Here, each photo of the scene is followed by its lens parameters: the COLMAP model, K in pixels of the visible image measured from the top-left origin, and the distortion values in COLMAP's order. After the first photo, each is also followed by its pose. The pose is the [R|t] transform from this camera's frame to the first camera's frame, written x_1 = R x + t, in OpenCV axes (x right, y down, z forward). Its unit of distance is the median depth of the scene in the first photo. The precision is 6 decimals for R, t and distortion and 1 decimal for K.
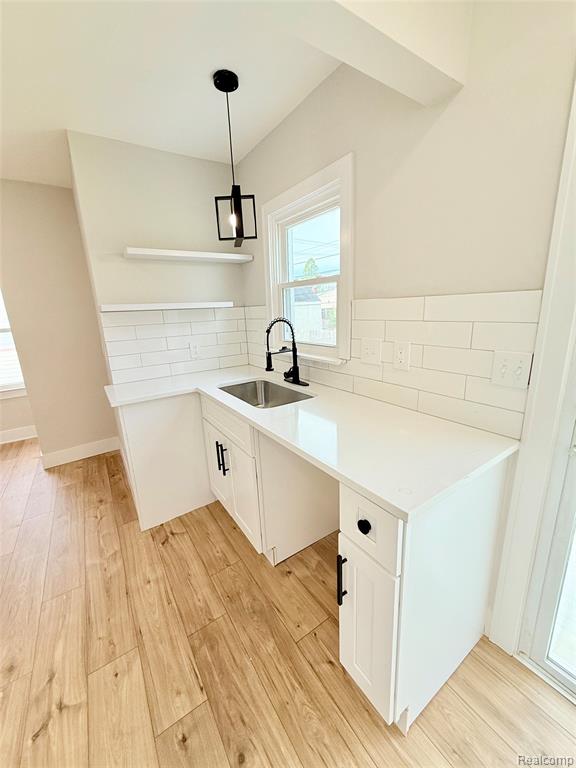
lens RADIAL K [[306.3, 0, 289.5], [0, 306.3, 383.8], [0, 0, 1]] dist [-0.001777, 0.000192]
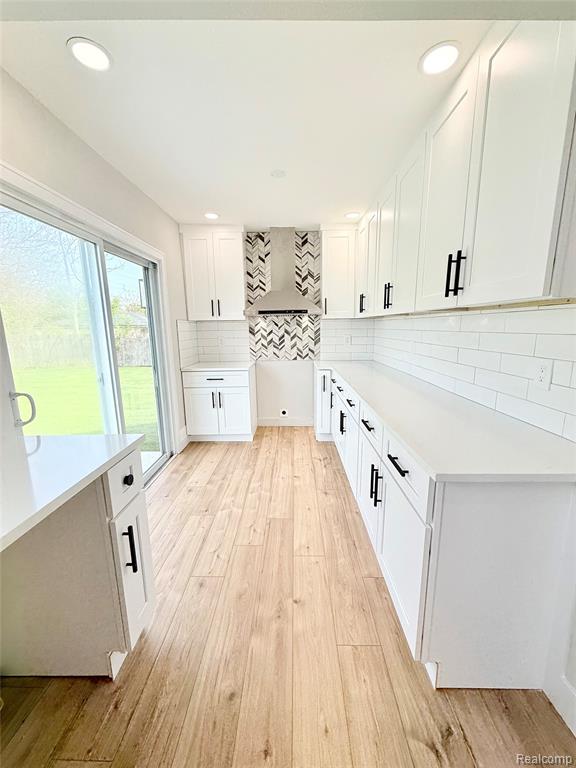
lens RADIAL K [[306.3, 0, 286.7], [0, 306.3, 385.1], [0, 0, 1]] dist [-0.001777, 0.000192]
pose [[-0.816159, -0.051464, 0.575530, -0.825077], [0.191328, 0.915771, 0.353211, -0.189531], [-0.545231, 0.398391, -0.737568, 1.129360]]
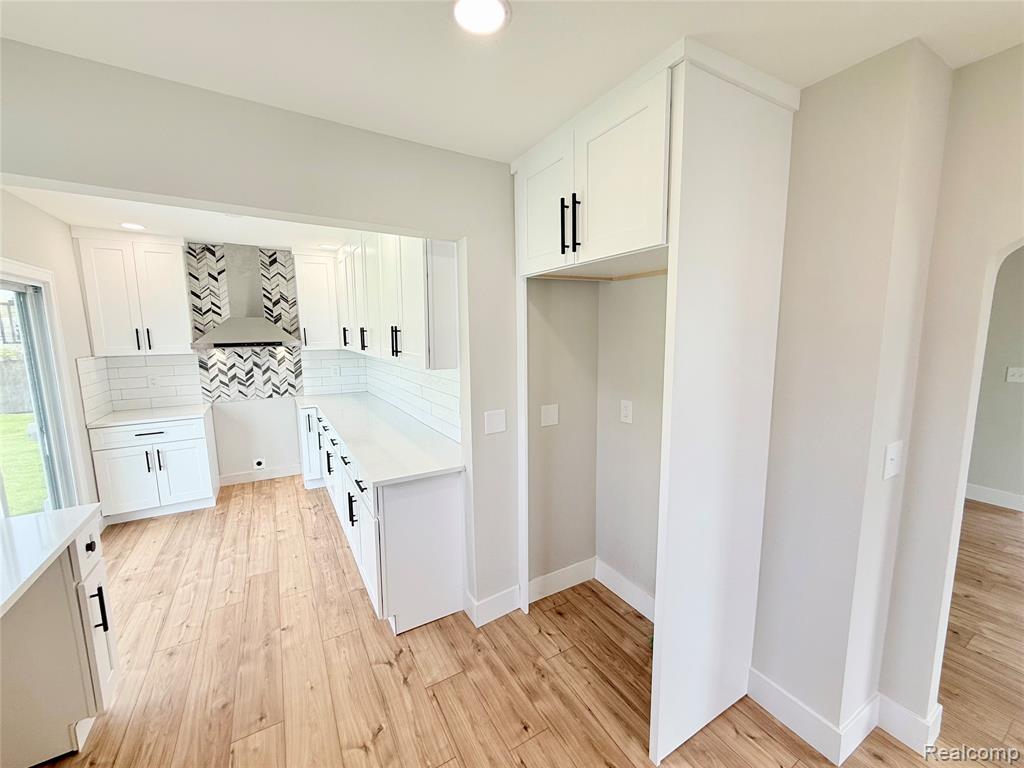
lens RADIAL K [[408.4, 0, 511.5], [0, 408.4, 383.5], [0, 0, 1]] dist [-0.001777, 0.000192]
pose [[-0.997013, 0.045422, 0.062463, -1.440547], [0.065279, 0.927823, 0.367264, -0.621792], [-0.041273, 0.370244, -0.928017, 1.876945]]
